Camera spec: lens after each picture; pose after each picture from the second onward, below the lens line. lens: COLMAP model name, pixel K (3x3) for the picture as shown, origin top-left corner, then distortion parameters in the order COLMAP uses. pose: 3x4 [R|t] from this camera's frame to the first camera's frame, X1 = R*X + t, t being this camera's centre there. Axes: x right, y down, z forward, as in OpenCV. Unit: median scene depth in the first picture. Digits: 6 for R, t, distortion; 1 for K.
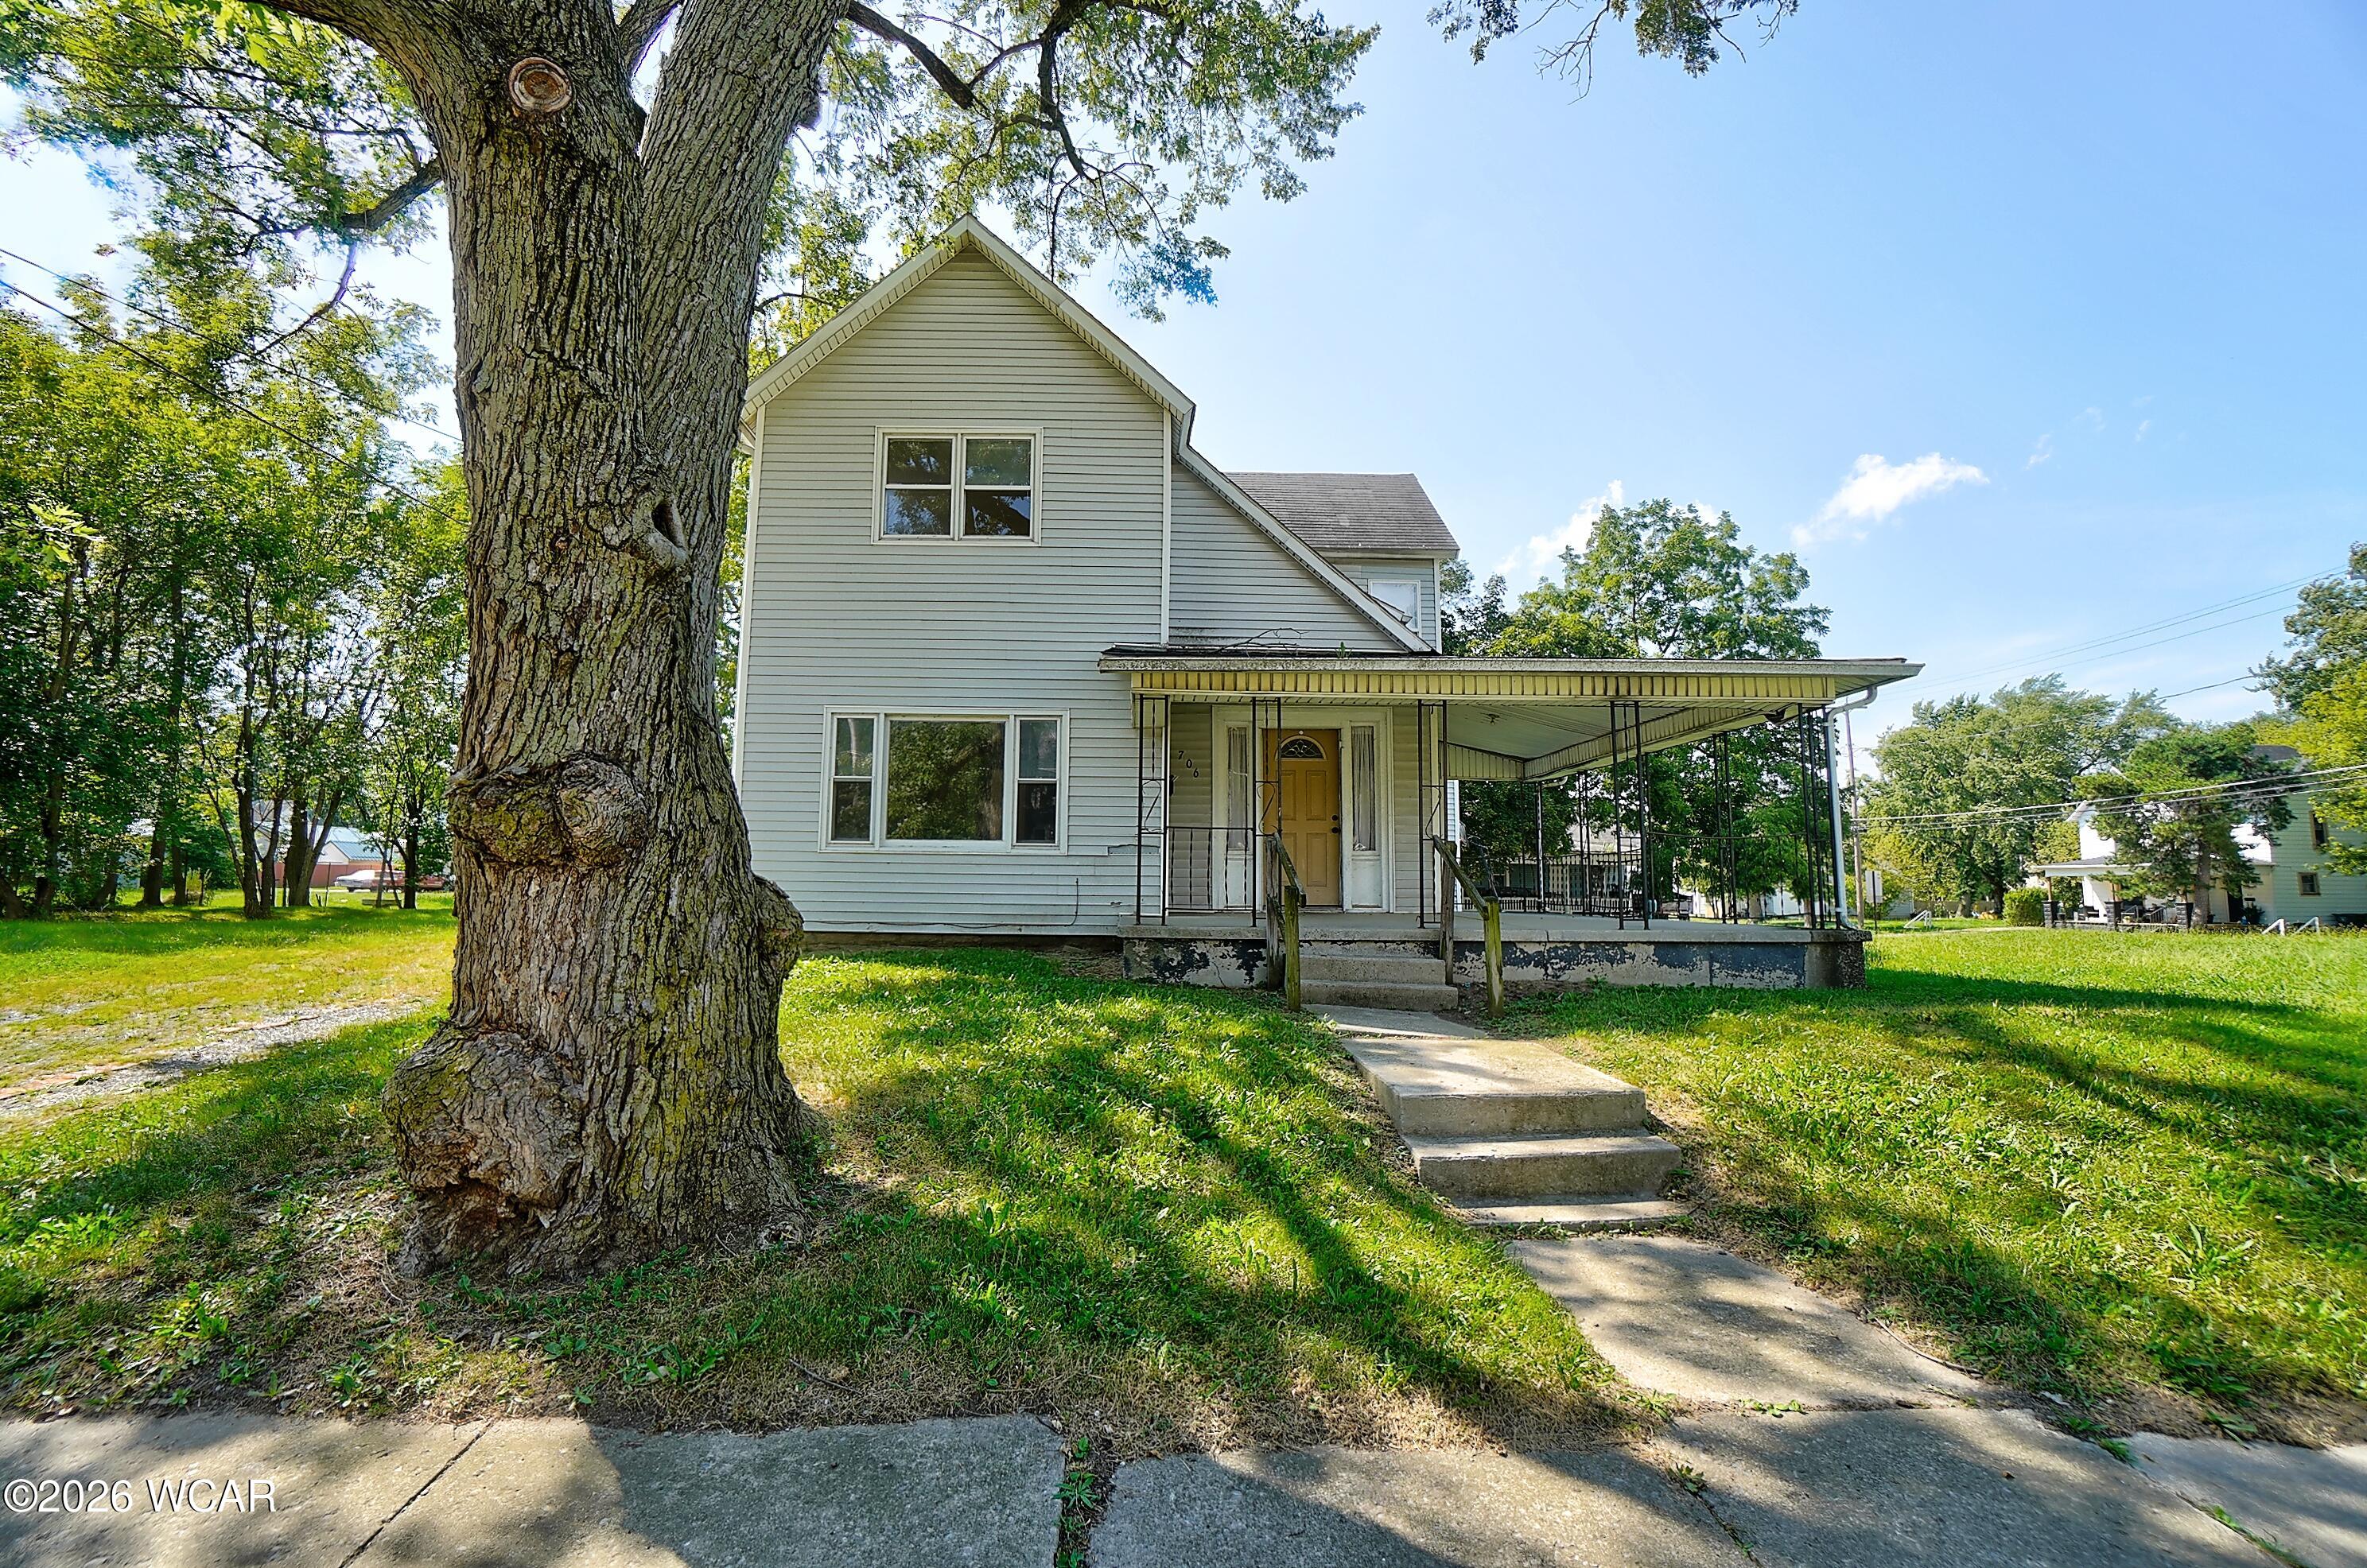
lens RADIAL K [[1053.0, 0, 1214.9], [0, 1053.0, 789.4], [0, 0, 1]] dist [-0.078248, 0.034447]
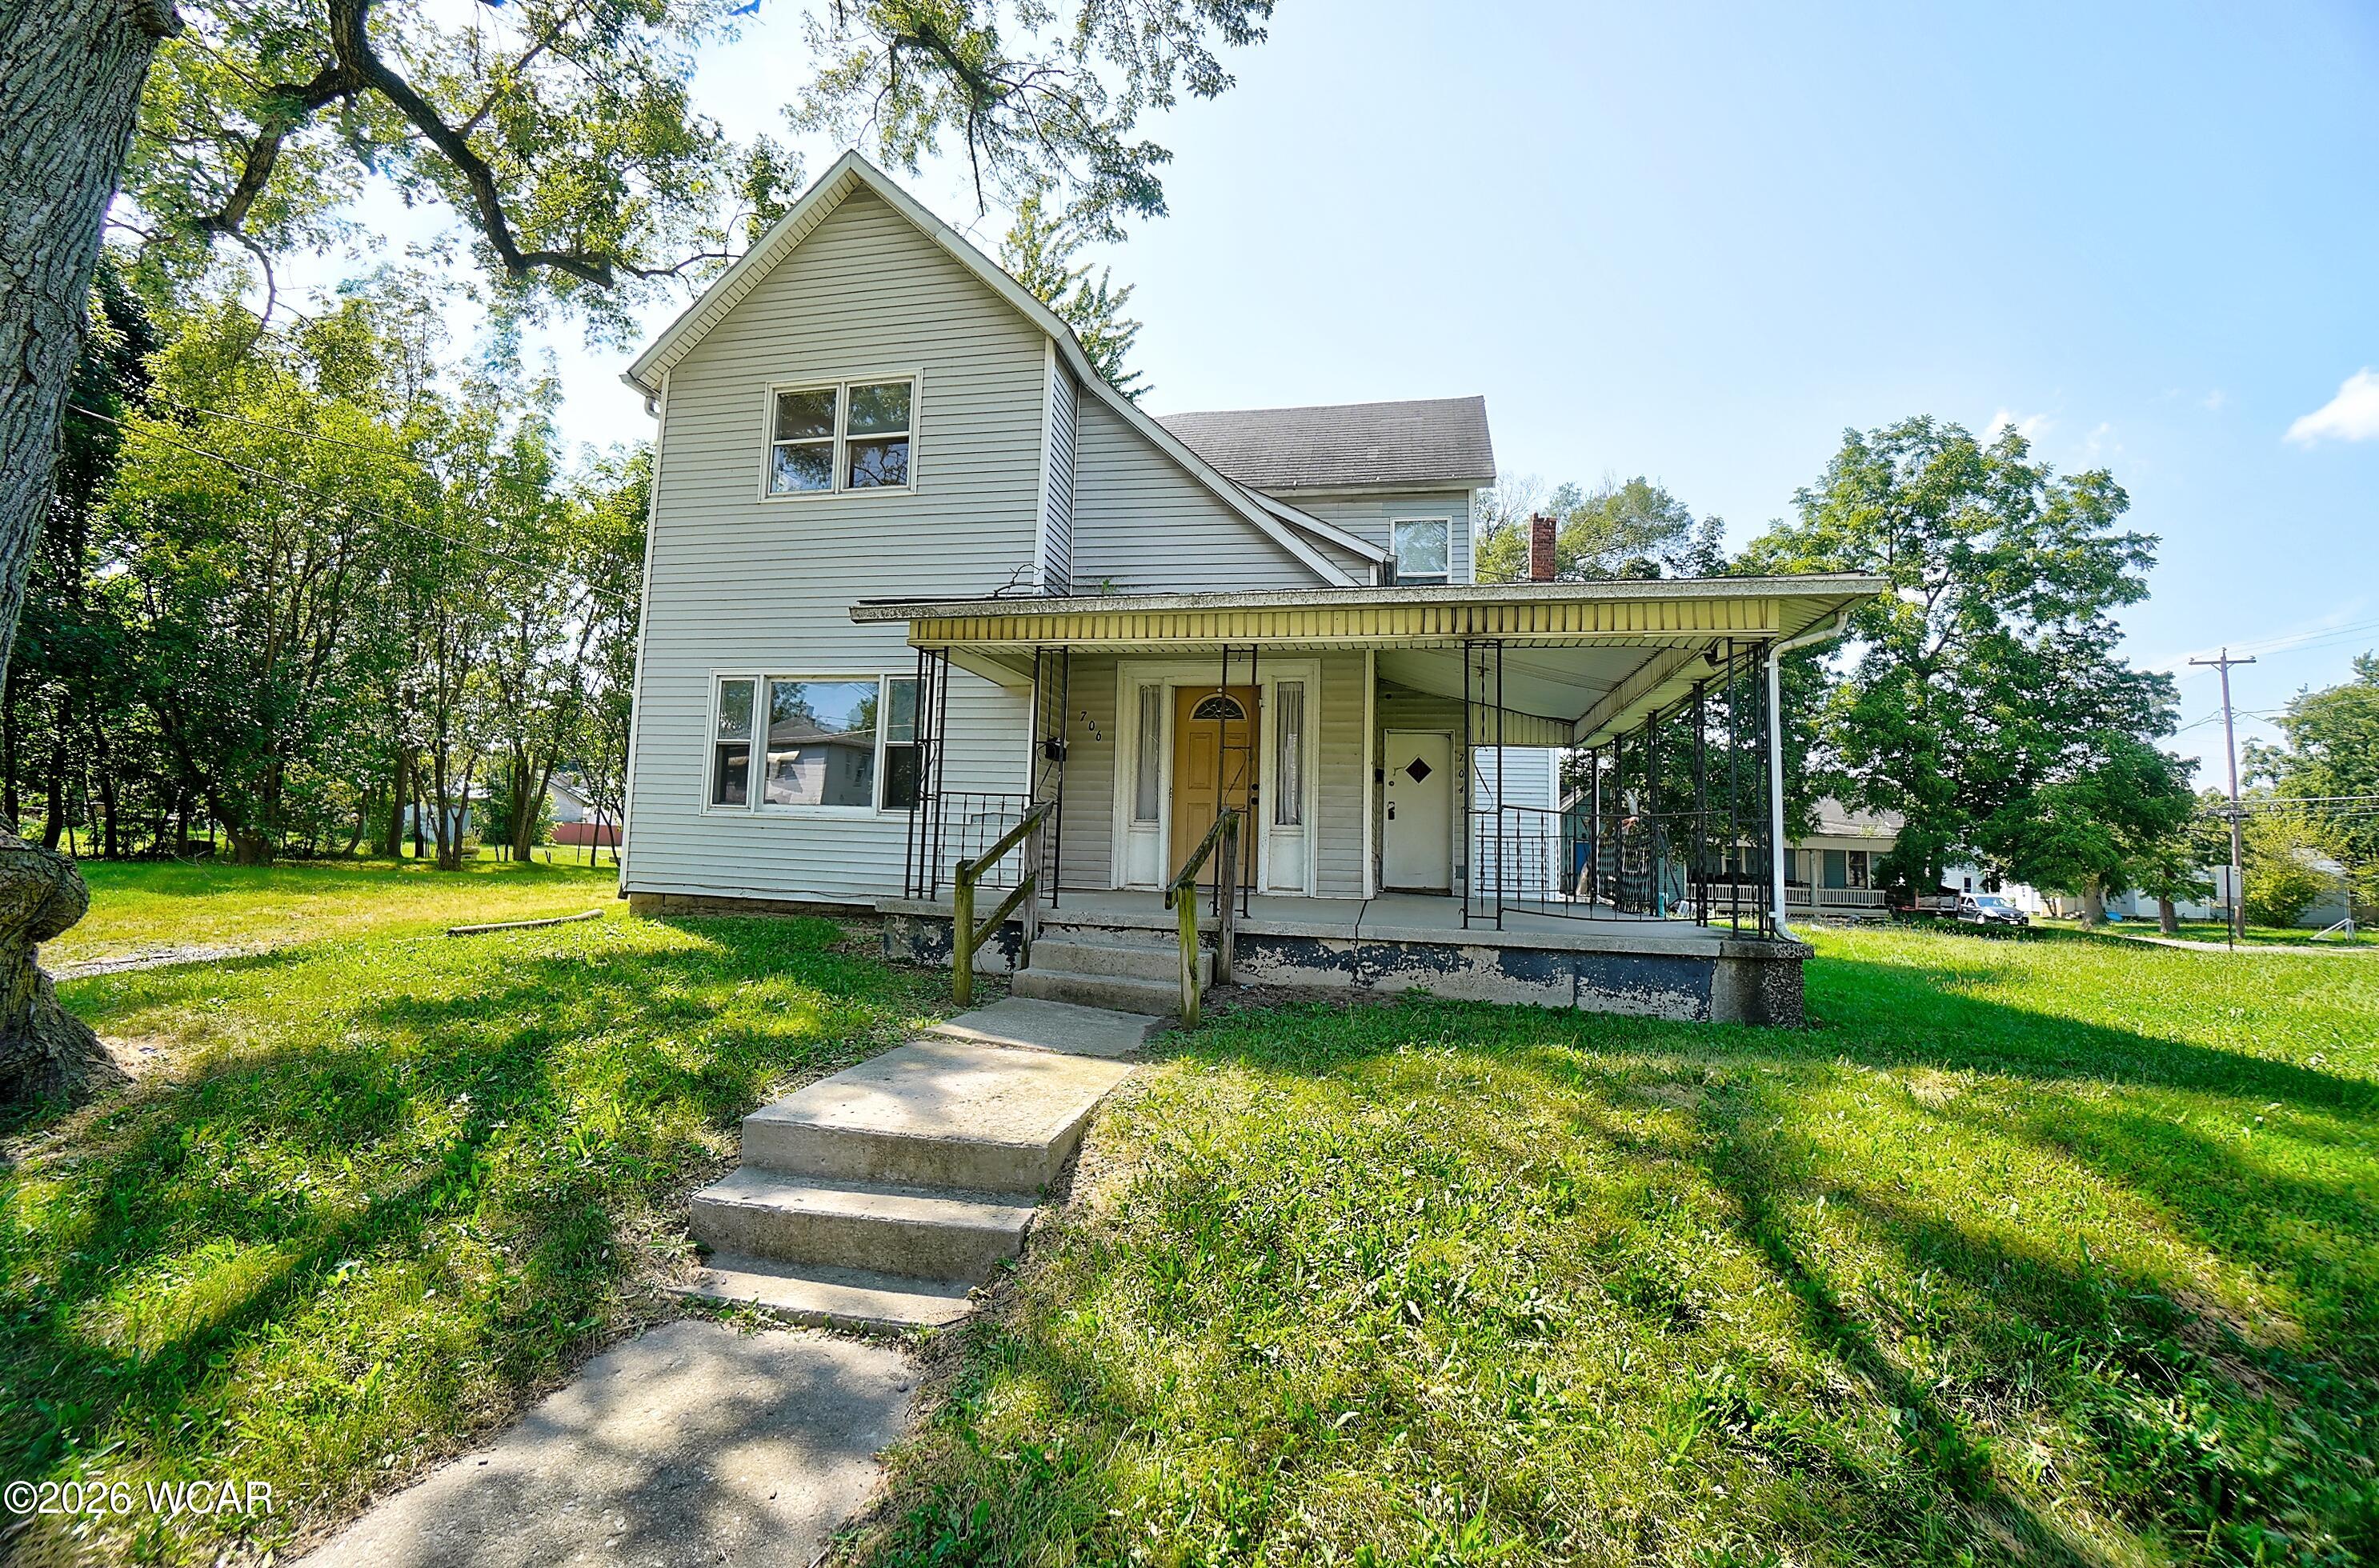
lens RADIAL K [[1072.7, 0, 1189.5], [0, 1072.7, 784.0], [0, 0, 1]] dist [-0.072489, 0.037612]
pose [[0.968394, 0.008375, -0.249284, 0.260938], [-0.003005, 0.999755, 0.021918, 0.005026], [0.249407, -0.020476, 0.968182, 0.109627]]
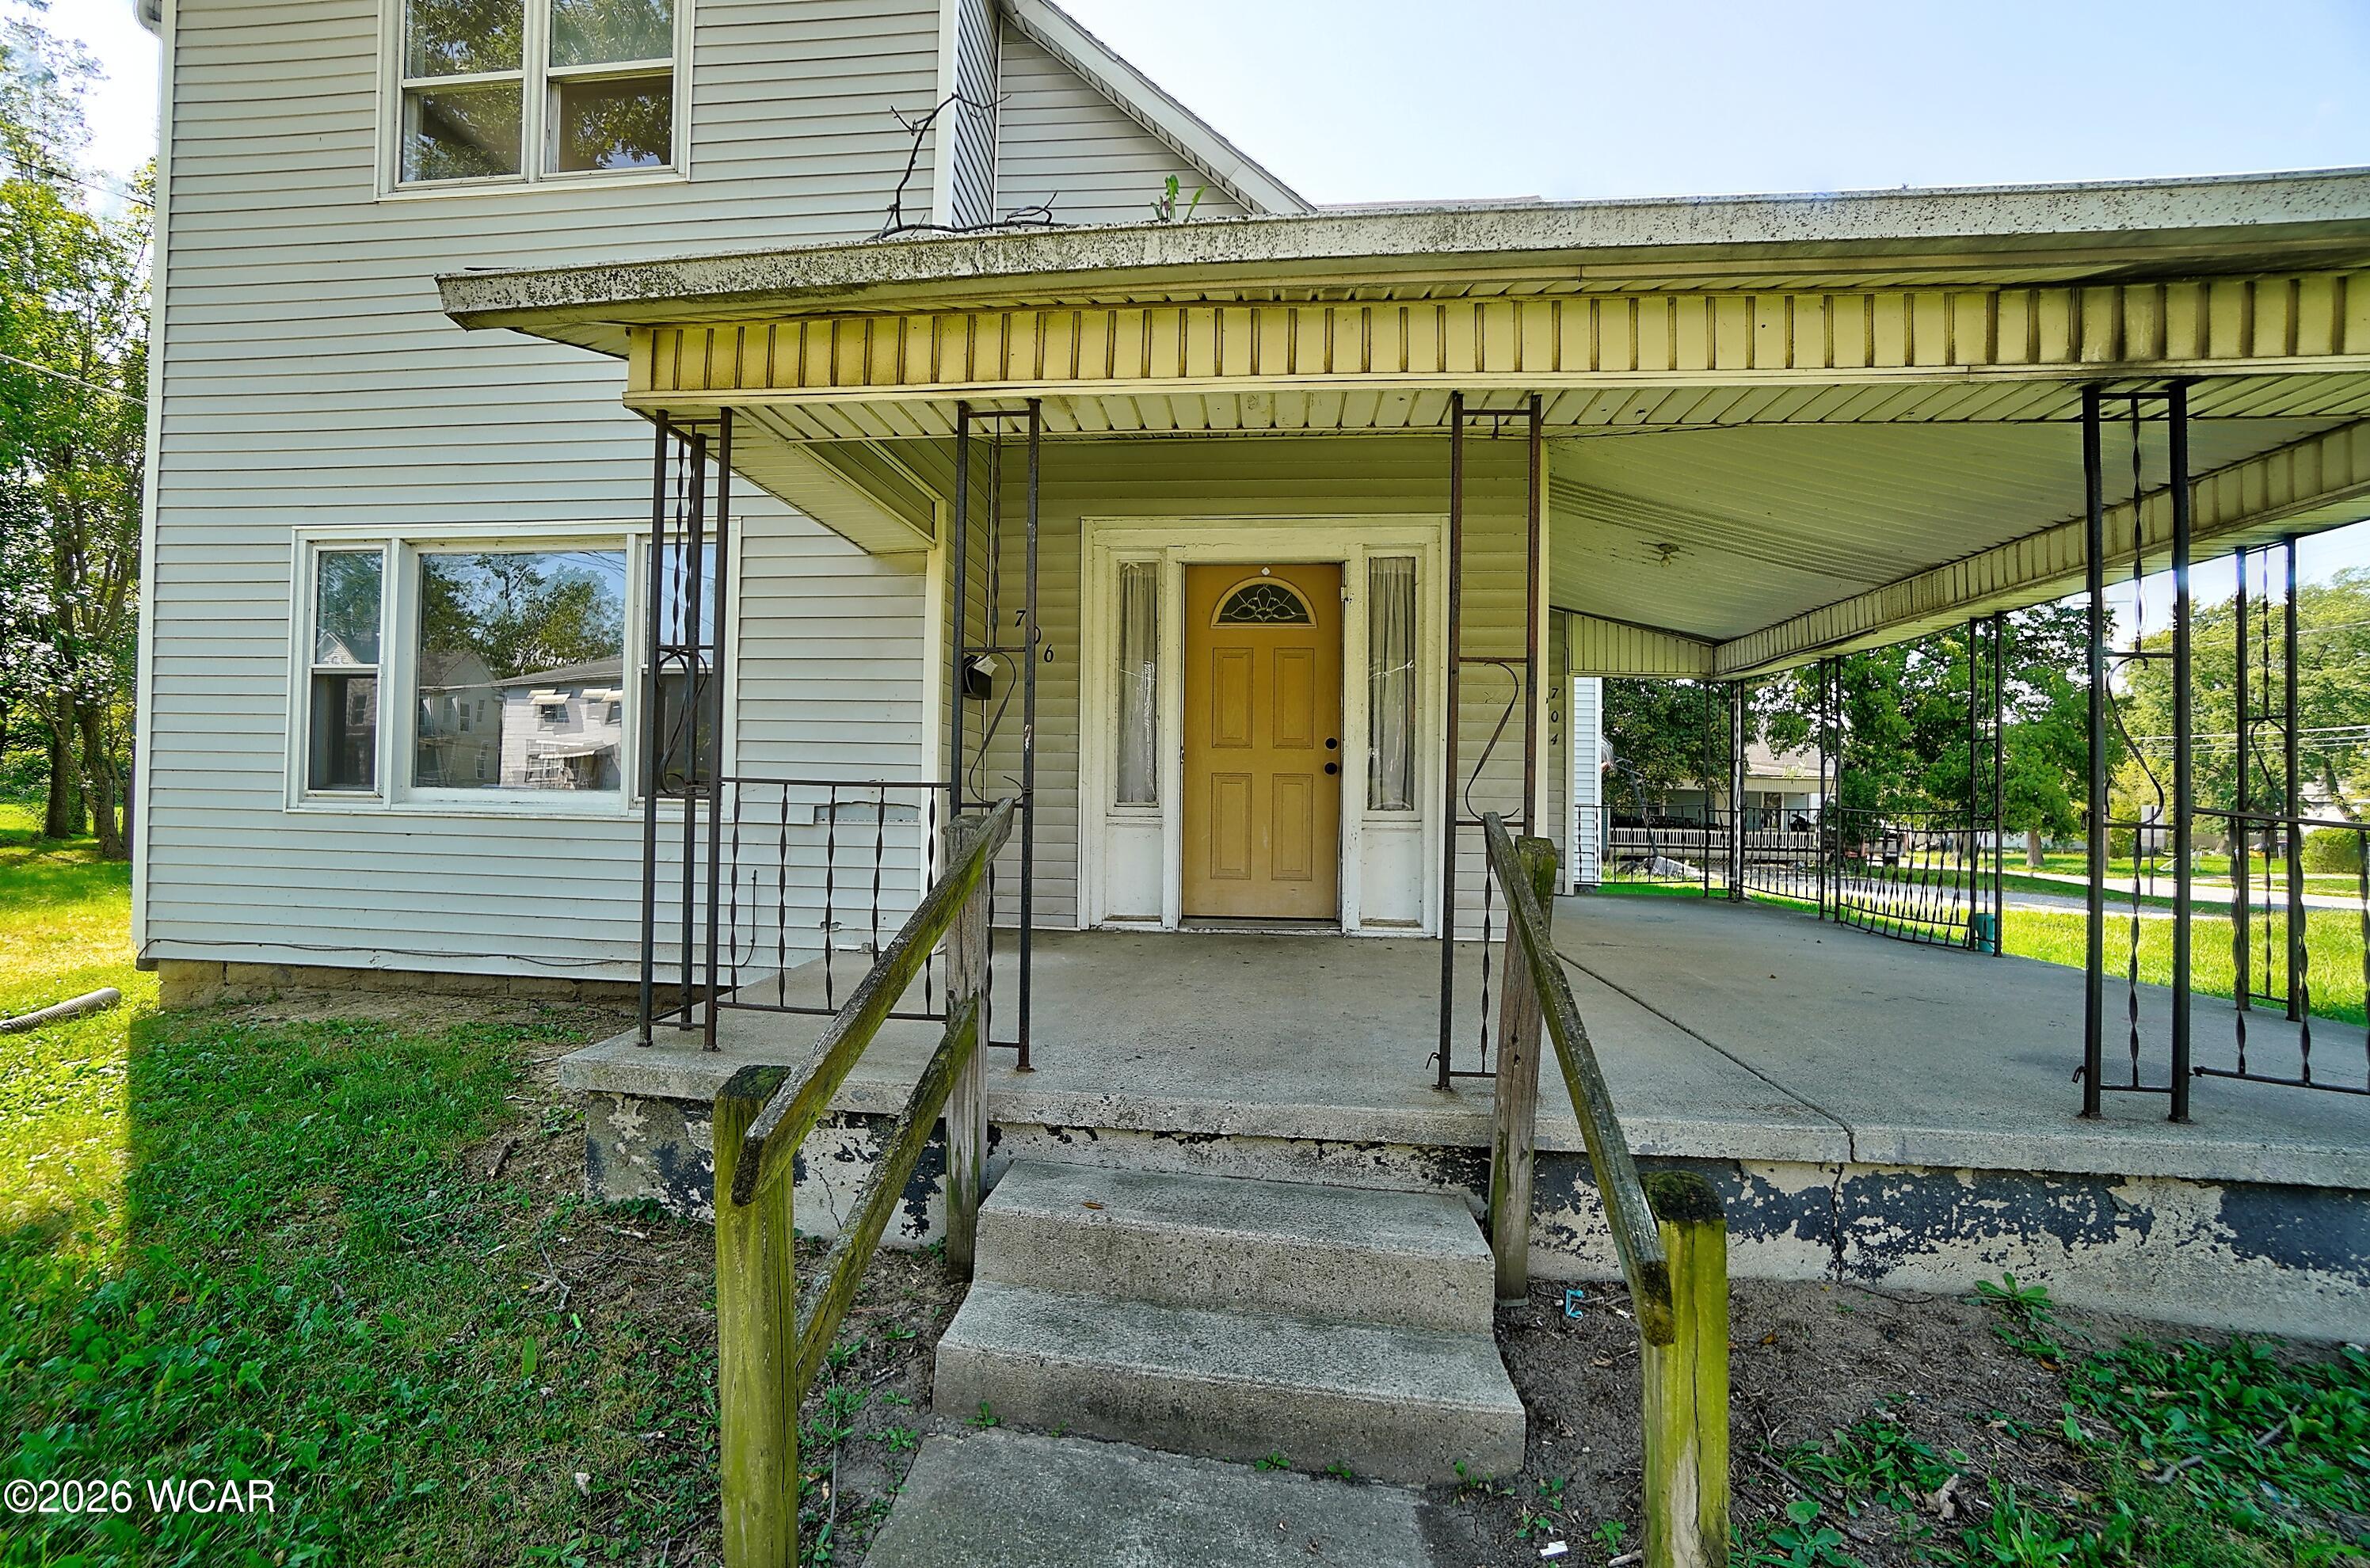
lens RADIAL K [[1097.8, 0, 1183.0], [0, 1097.8, 804.7], [0, 0, 1]] dist [-0.084654, 0.039078]
pose [[0.989546, 0.011034, -0.143794, 0.109611], [0.002470, 0.995626, 0.093400, 0.006810], [0.144196, -0.092779, 0.985190, 0.439397]]
